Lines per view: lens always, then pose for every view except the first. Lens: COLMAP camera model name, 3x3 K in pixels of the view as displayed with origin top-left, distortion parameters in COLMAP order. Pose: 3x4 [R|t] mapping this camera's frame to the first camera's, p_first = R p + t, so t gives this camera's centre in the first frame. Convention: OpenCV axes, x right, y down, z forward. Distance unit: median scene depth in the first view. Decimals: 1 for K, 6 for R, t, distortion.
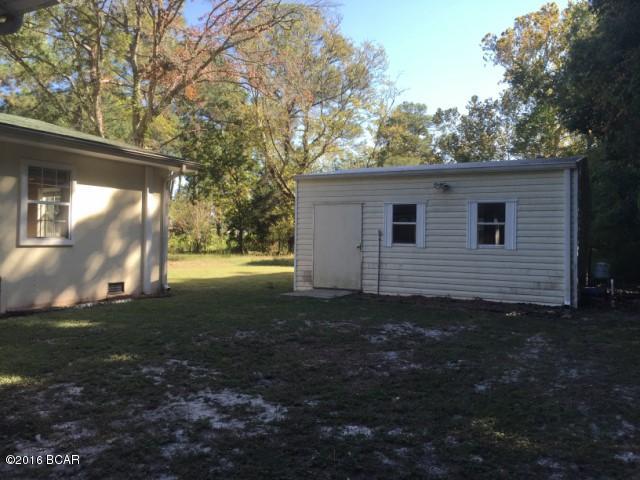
lens RADIAL K [[549.0, 0, 321.0], [0, 549.0, 230.7], [0, 0, 1]] dist [0.087631, -0.092810]
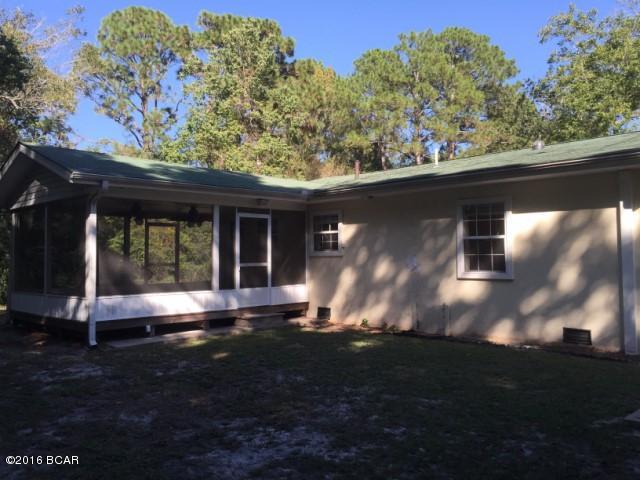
lens RADIAL K [[549.0, 0, 321.0], [0, 549.0, 230.7], [0, 0, 1]] dist [0.087631, -0.092810]
pose [[-0.241696, -0.066001, -0.968105, 0.508031], [0.021710, 0.997067, -0.073395, 0.005474], [0.970109, -0.038757, -0.239554, 0.843603]]
